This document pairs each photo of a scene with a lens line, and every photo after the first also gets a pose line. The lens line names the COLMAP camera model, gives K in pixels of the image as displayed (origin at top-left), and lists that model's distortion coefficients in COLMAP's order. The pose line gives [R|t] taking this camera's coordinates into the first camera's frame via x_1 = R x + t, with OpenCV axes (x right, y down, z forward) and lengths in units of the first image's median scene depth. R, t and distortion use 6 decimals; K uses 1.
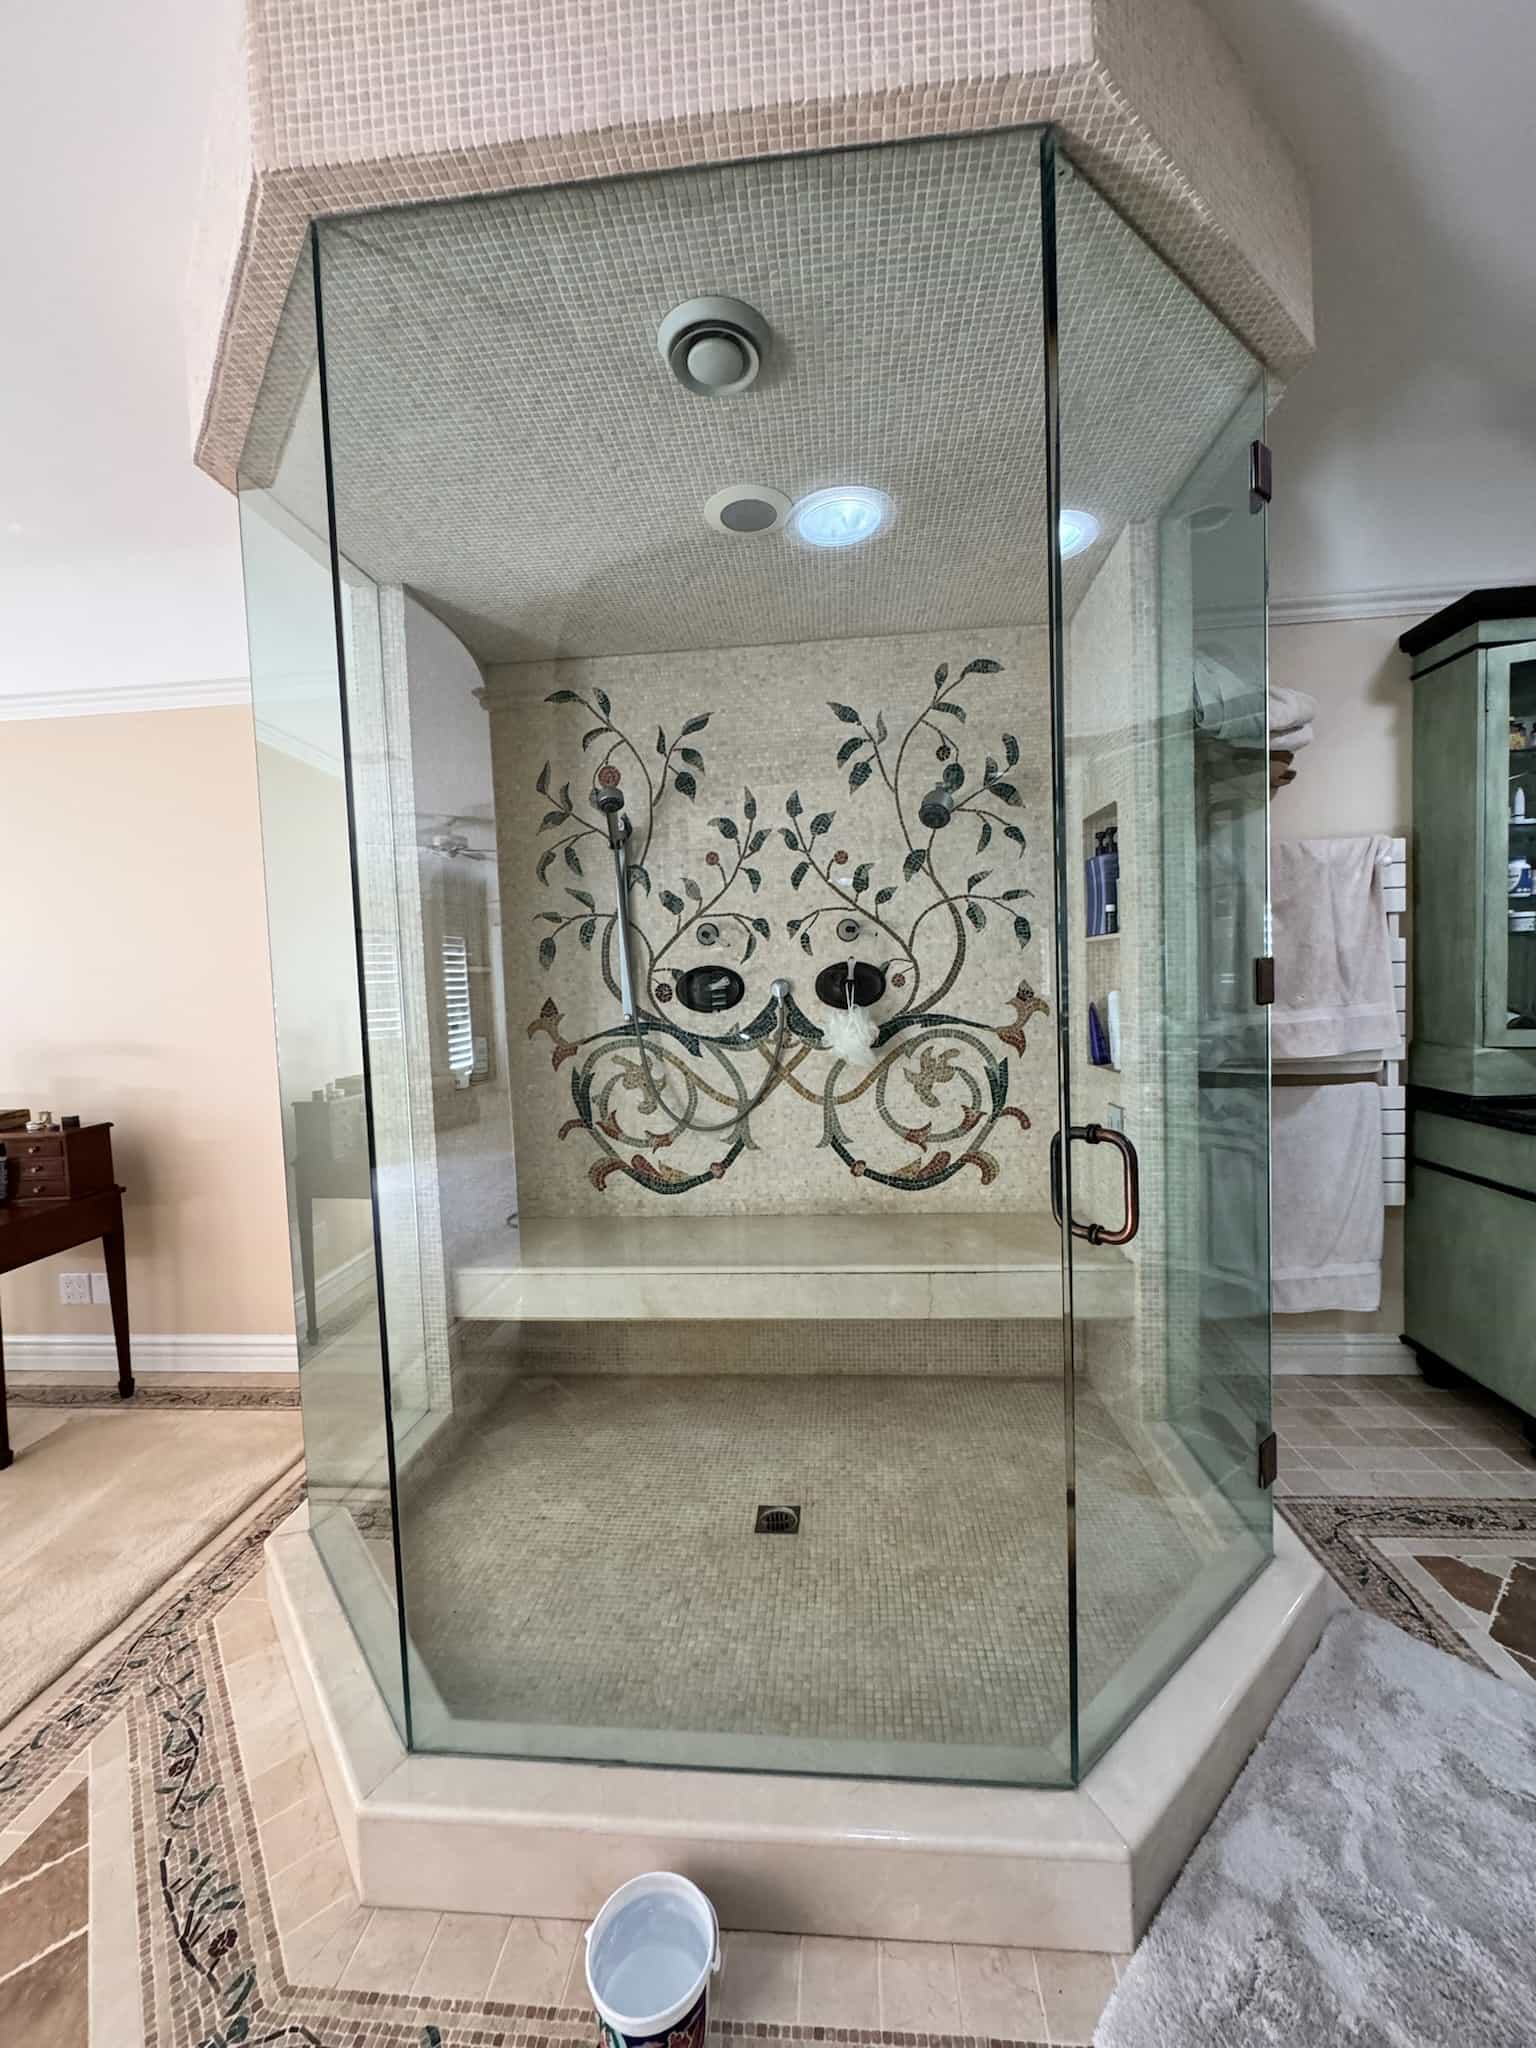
lens RADIAL K [[811.2, 0, 770.7], [0, 811.2, 1023.0], [0, 0, 1]] dist [-0.003573, 0.000611]
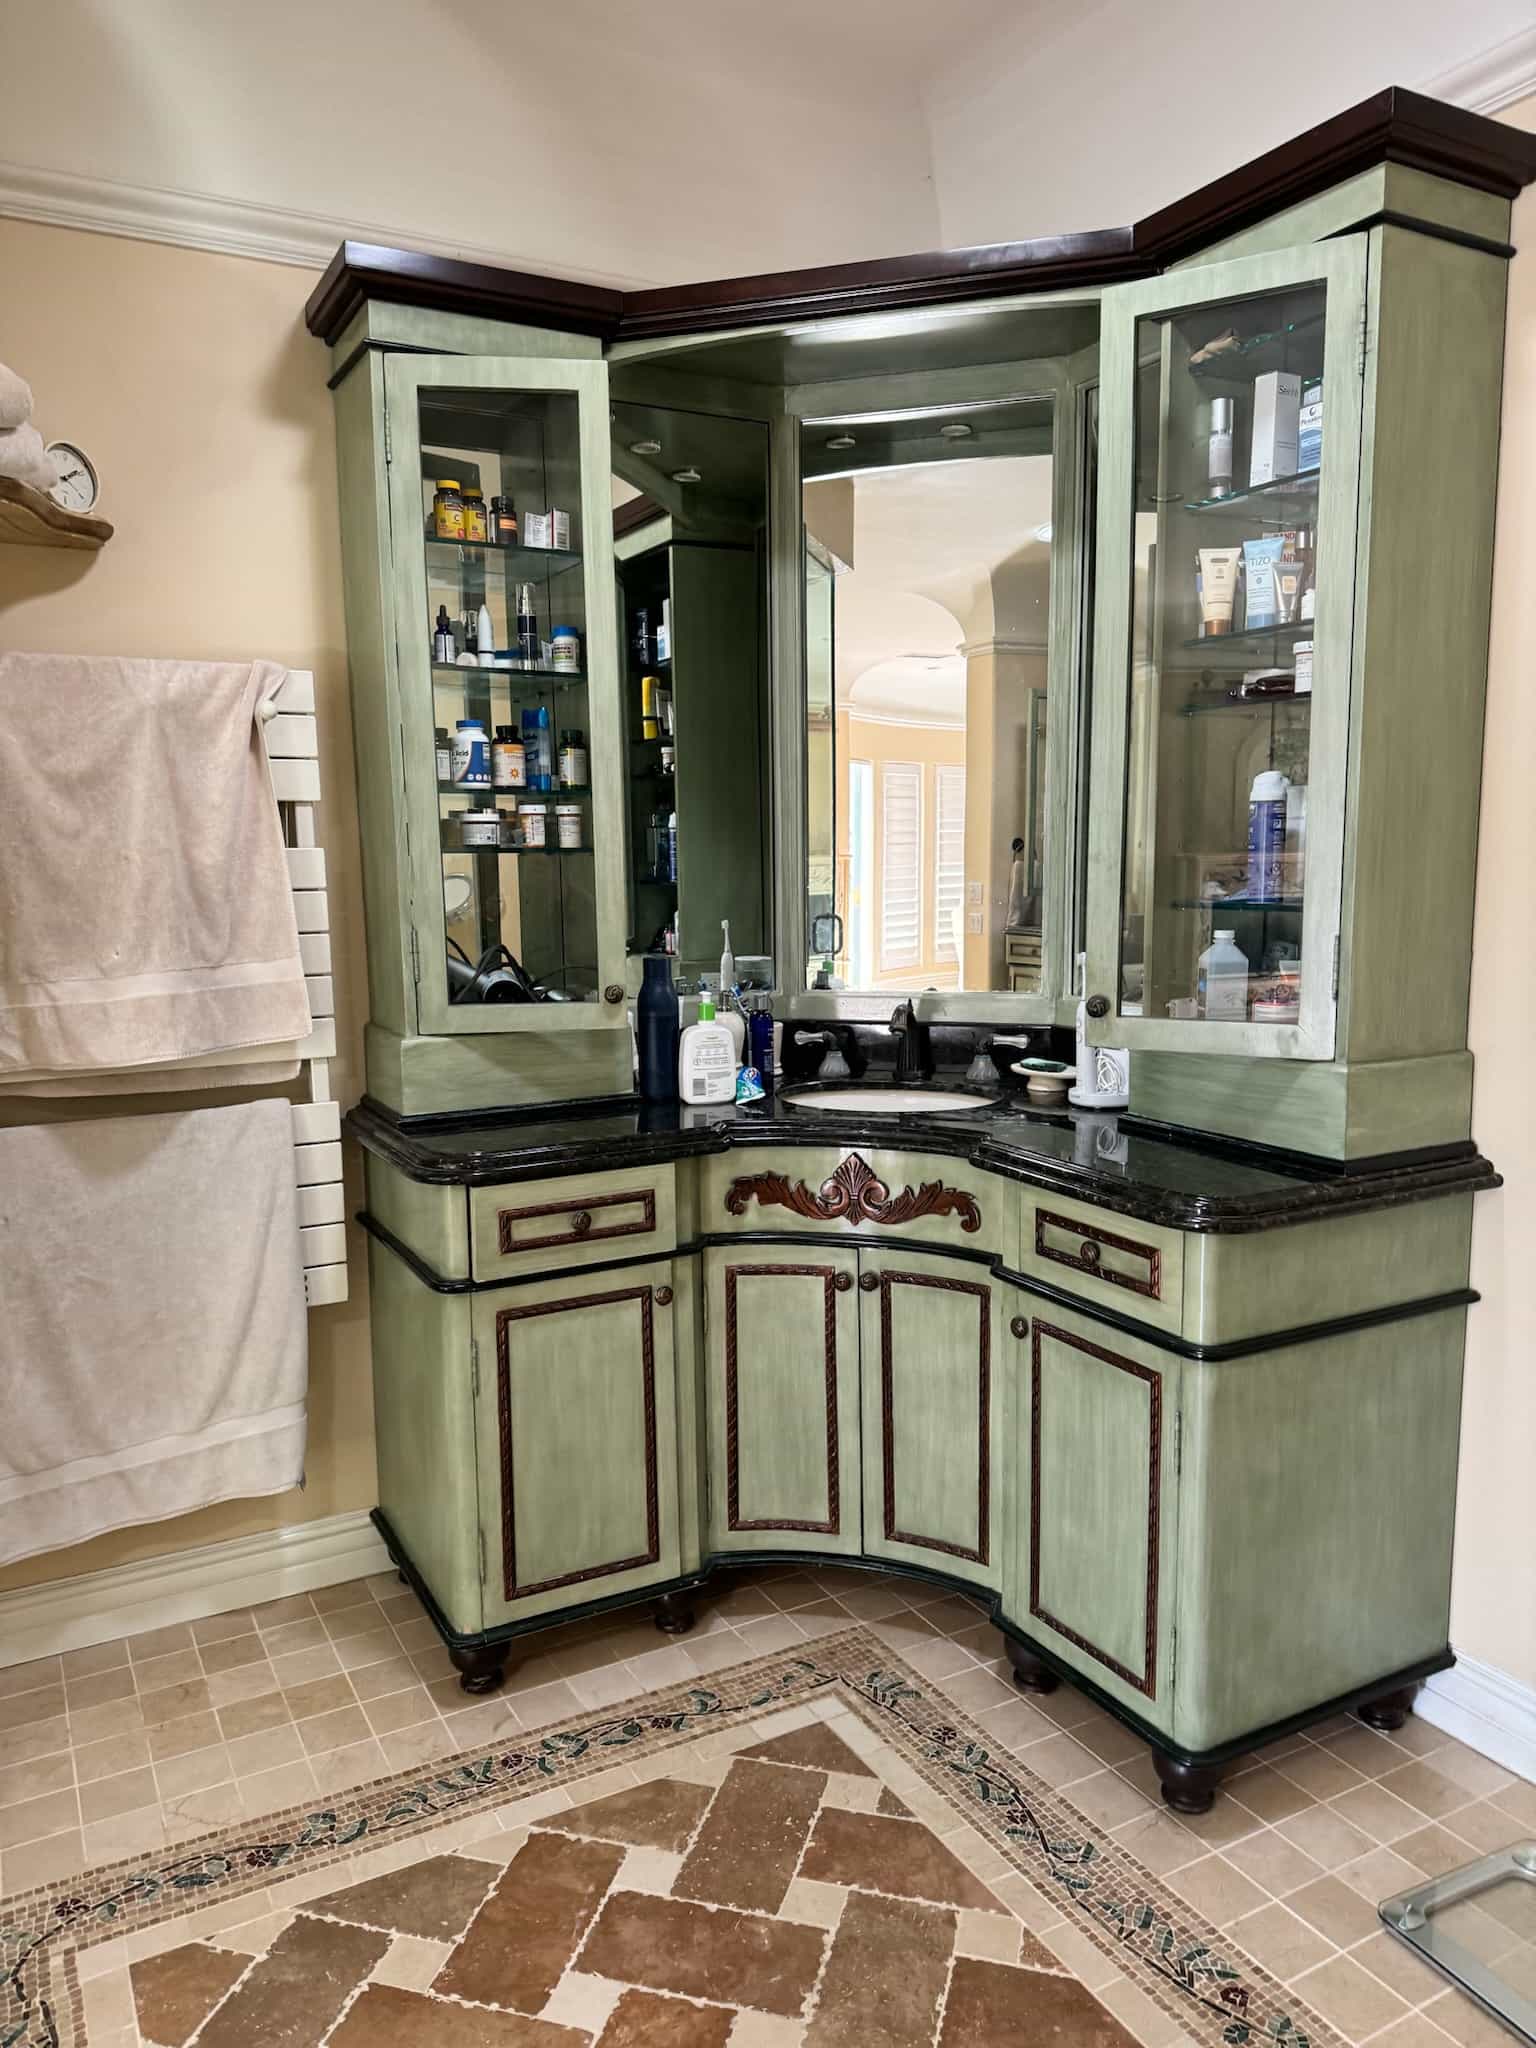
lens RADIAL K [[1433.5, 0, 770.4], [0, 1433.5, 1031.7], [0, 0, 1]] dist [0.049607, -0.064808]
pose [[0.830684, -0.048640, 0.554615, 0.428643], [0.012262, 0.997533, 0.069118, -0.036955], [-0.556609, -0.050615, 0.829232, -0.033872]]
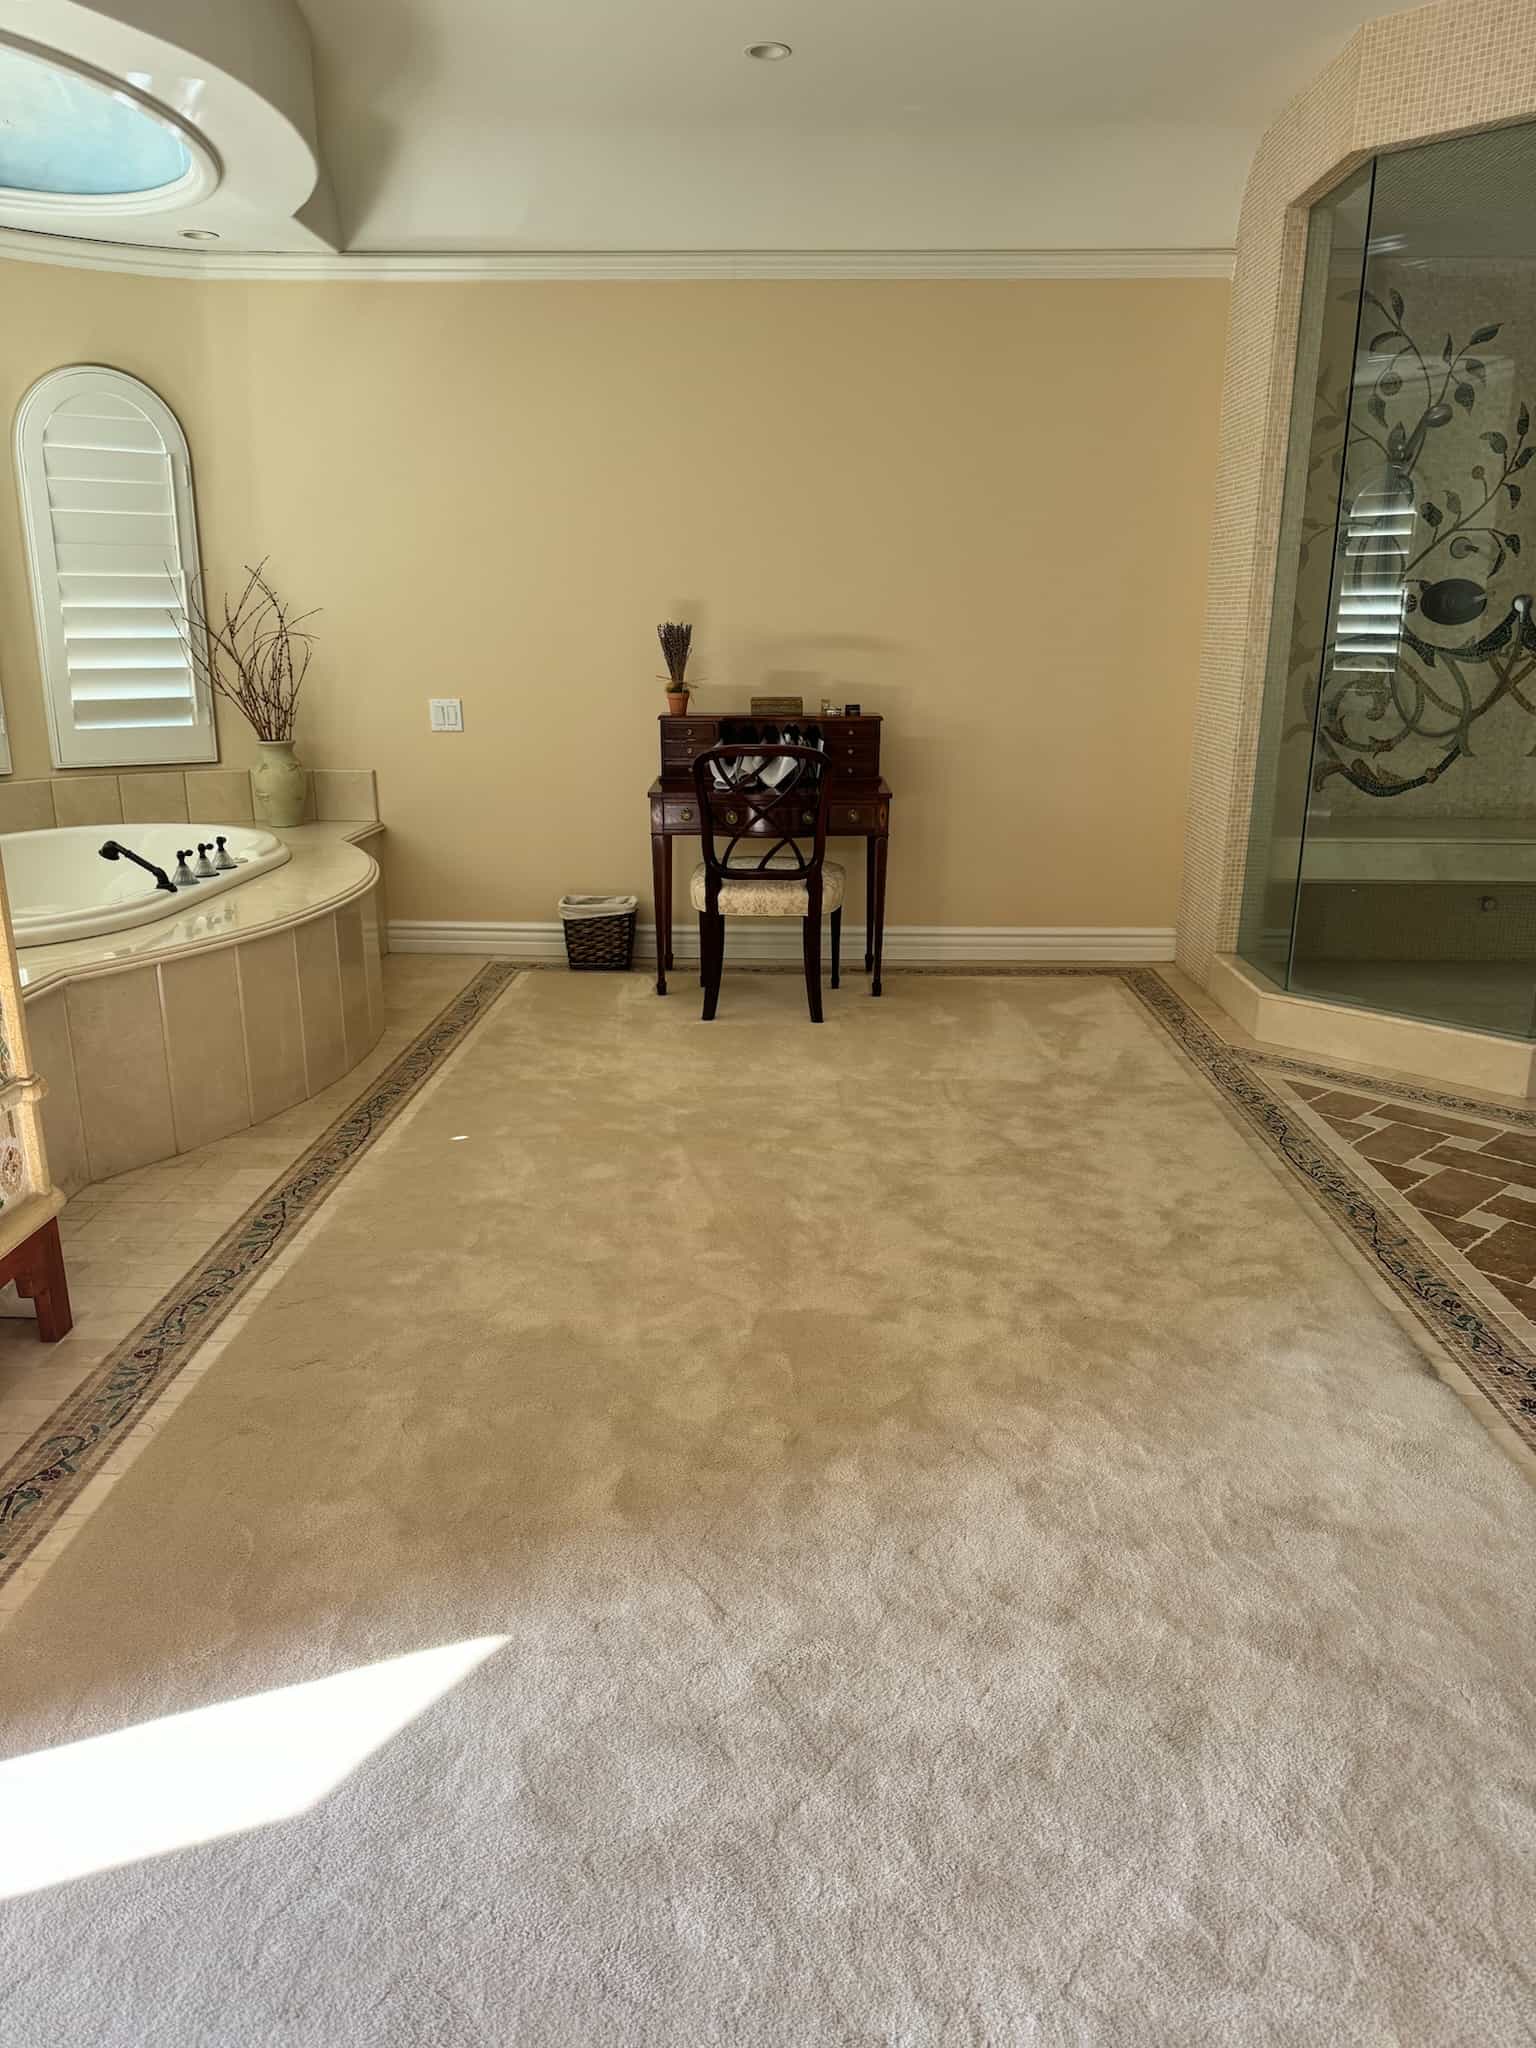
lens RADIAL K [[1433.5, 0, 772.1], [0, 1433.5, 1023.5], [0, 0, 1]] dist [0.049607, -0.064808]
pose [[0.997535, 0.023913, 0.065971, -1.096500], [-0.038035, 0.974313, 0.221963, 0.111954], [-0.058968, -0.223925, 0.972821, -0.934458]]
